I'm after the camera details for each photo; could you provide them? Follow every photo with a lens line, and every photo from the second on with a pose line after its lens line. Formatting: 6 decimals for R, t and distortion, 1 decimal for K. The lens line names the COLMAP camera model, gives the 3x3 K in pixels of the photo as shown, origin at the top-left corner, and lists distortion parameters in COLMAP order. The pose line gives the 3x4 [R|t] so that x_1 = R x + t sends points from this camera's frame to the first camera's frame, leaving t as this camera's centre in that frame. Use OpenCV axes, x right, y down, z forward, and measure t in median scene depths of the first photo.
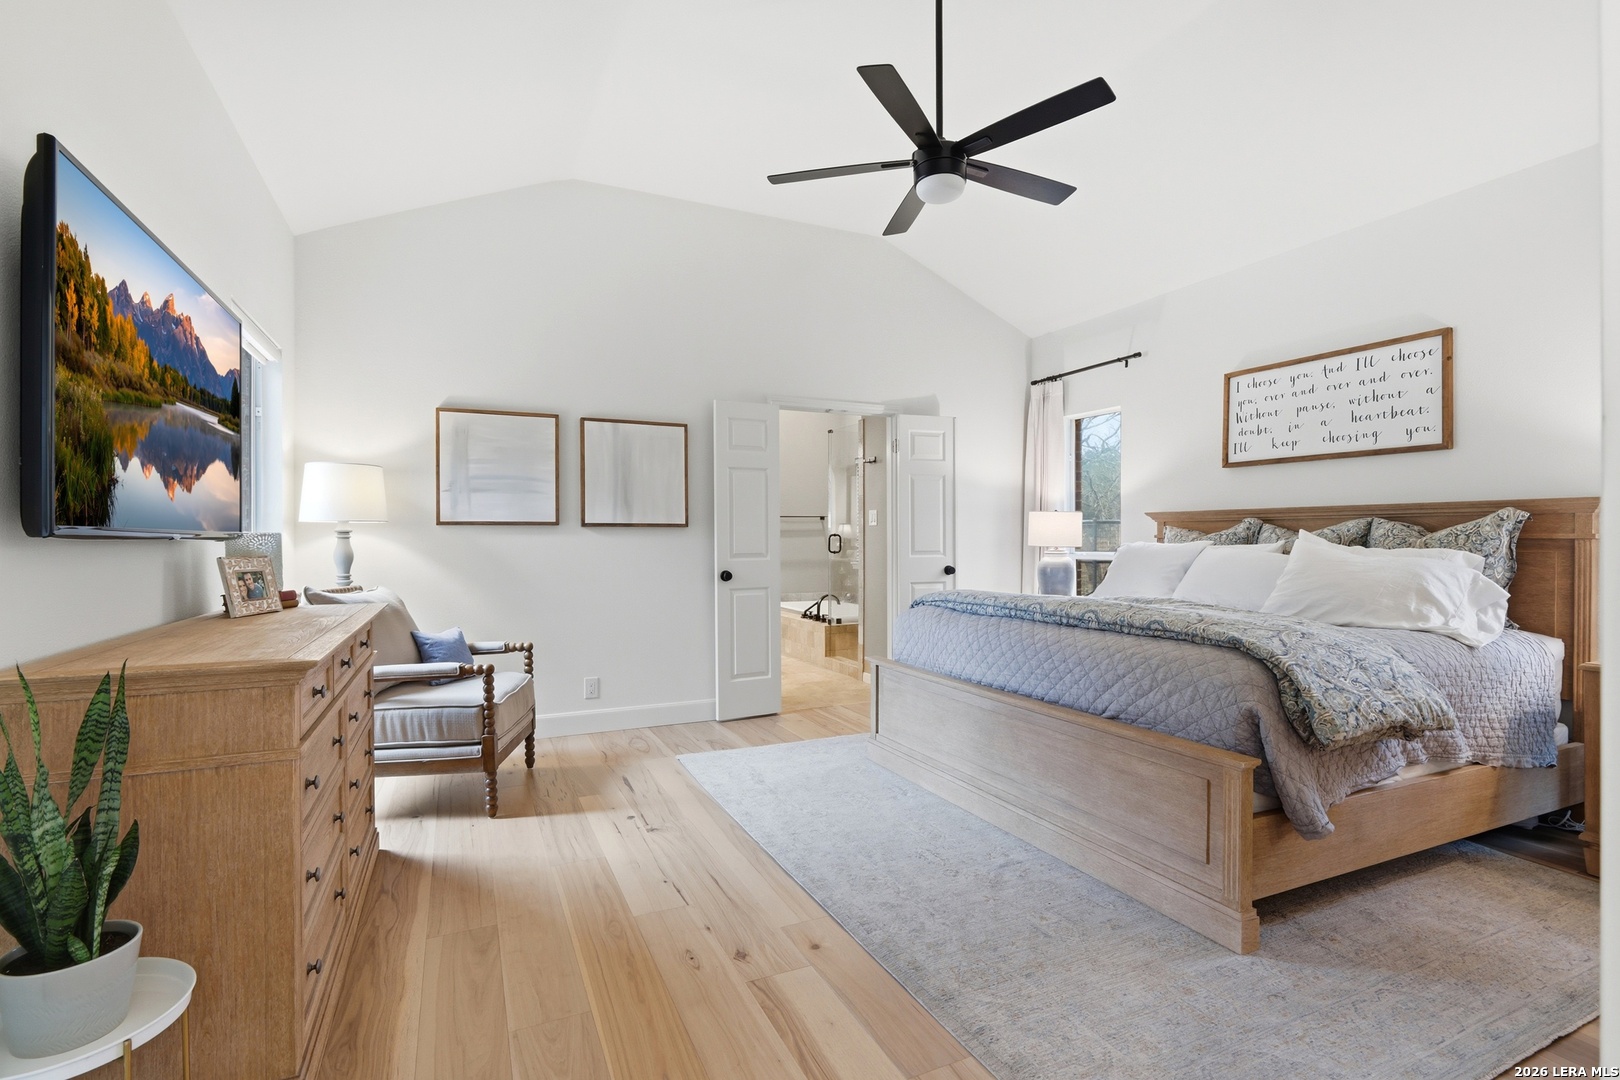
lens RADIAL K [[755.2, 0, 811.7], [0, 755.2, 535.8], [0, 0, 1]] dist [-0.010551, -0.000074]
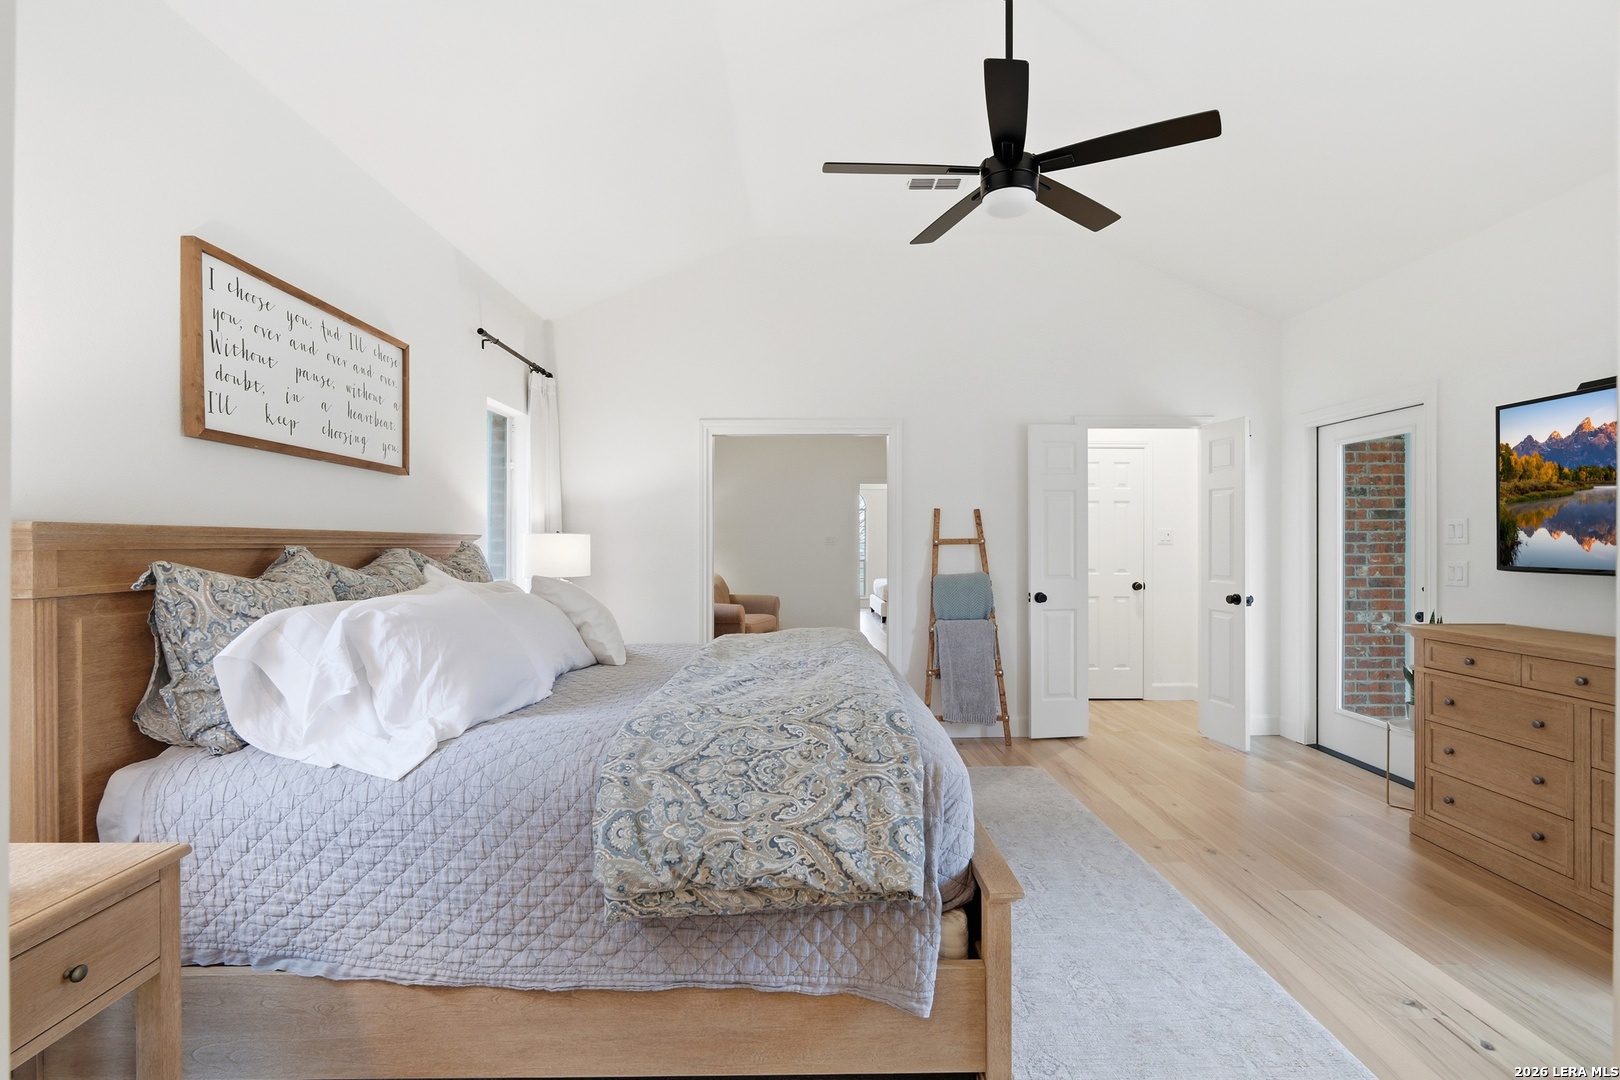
lens RADIAL K [[755.2, 0, 811.7], [0, 755.2, 535.8], [0, 0, 1]] dist [-0.010551, -0.000074]
pose [[-0.913047, 0.005565, 0.407817, 0.009843], [0.000905, 0.999932, -0.011618, -0.026061], [-0.407854, -0.010238, -0.912990, 1.446129]]
